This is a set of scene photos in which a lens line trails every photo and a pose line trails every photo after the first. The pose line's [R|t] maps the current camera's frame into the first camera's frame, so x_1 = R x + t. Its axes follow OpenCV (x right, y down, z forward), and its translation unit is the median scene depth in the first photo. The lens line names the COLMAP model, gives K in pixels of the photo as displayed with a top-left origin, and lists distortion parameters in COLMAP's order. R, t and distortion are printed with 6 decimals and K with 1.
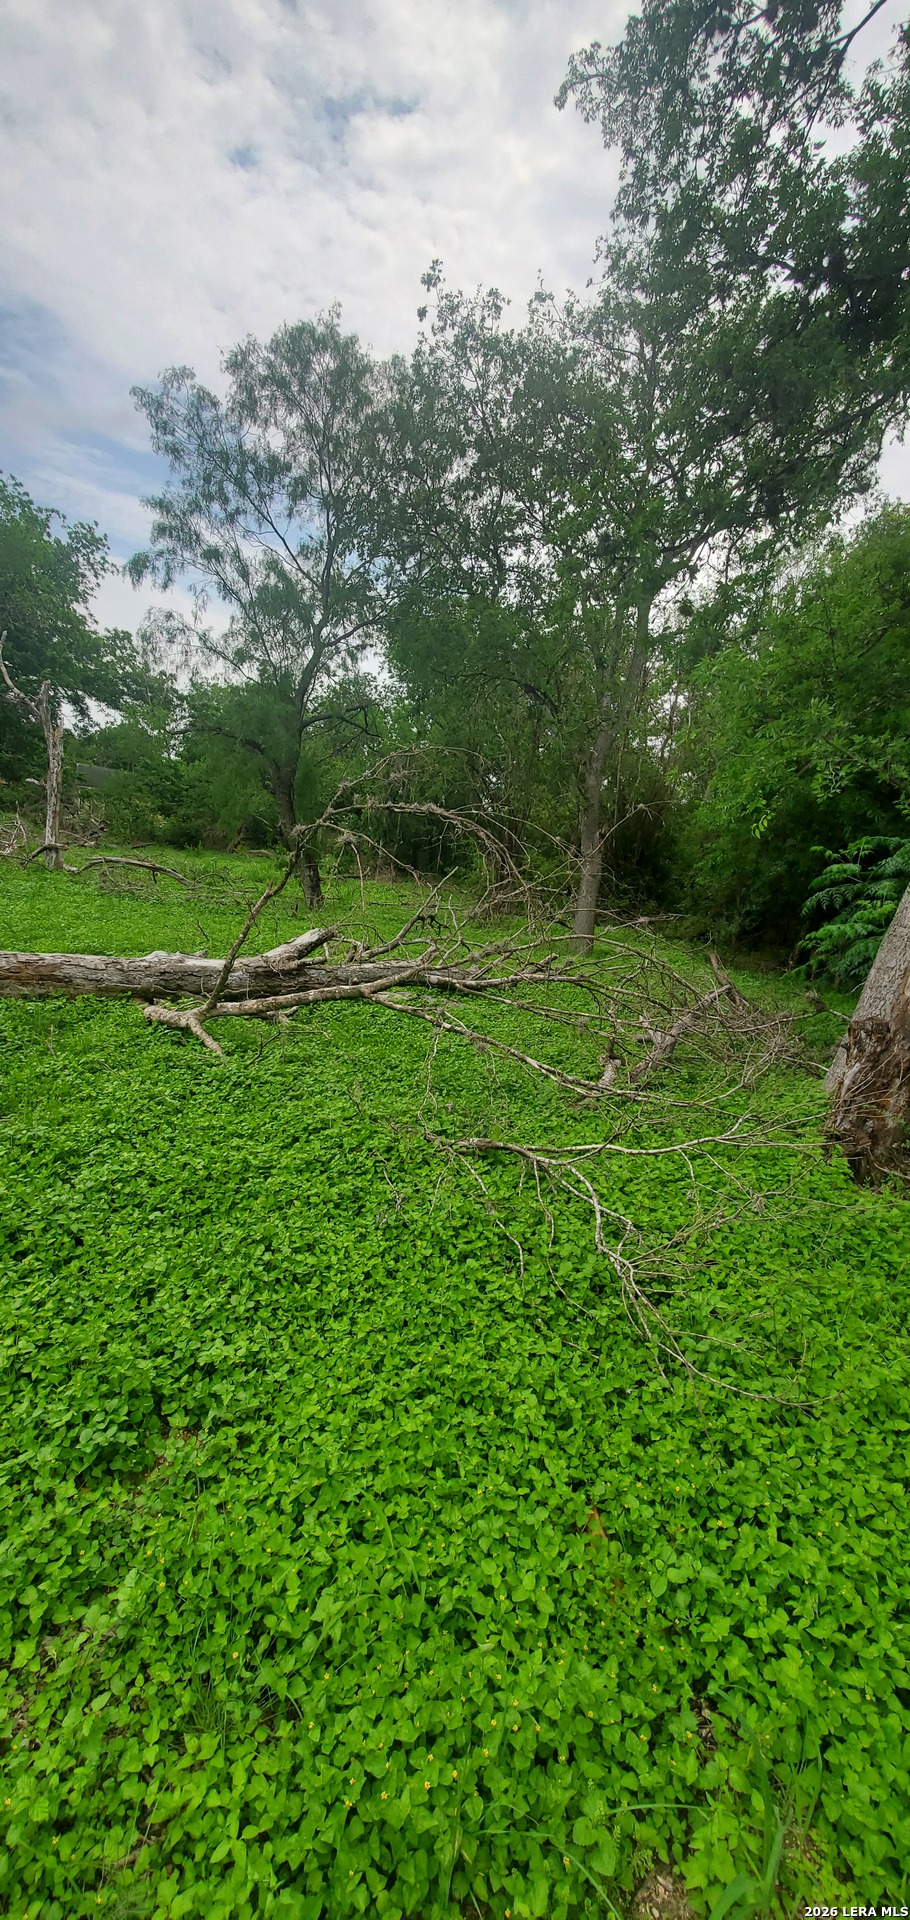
lens RADIAL K [[748.5, 0, 422.4], [0, 748.5, 947.4], [0, 0, 1]] dist [-0.000358, -0.003647]
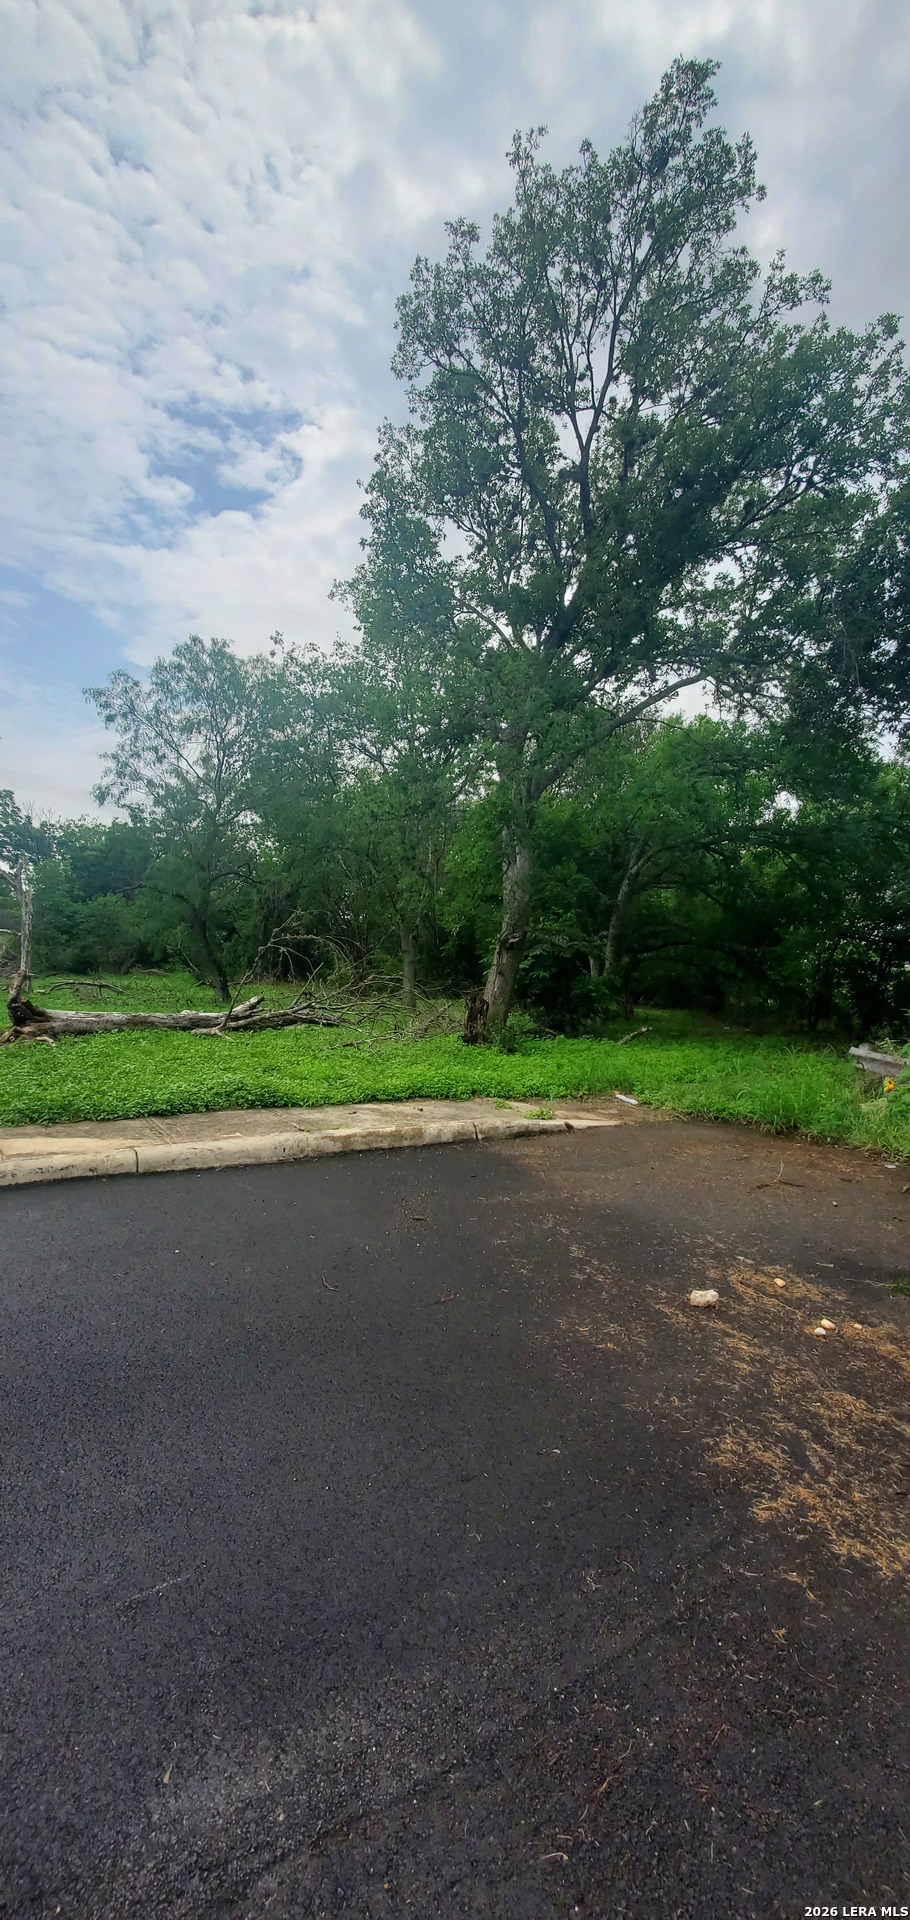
lens RADIAL K [[748.5, 0, 422.4], [0, 748.5, 947.4], [0, 0, 1]] dist [-0.000358, -0.003647]
pose [[0.979845, -0.084340, 0.181081, -0.029440], [0.108319, 0.985984, -0.126895, 0.085788], [-0.167841, 0.143952, 0.975247, -0.610909]]
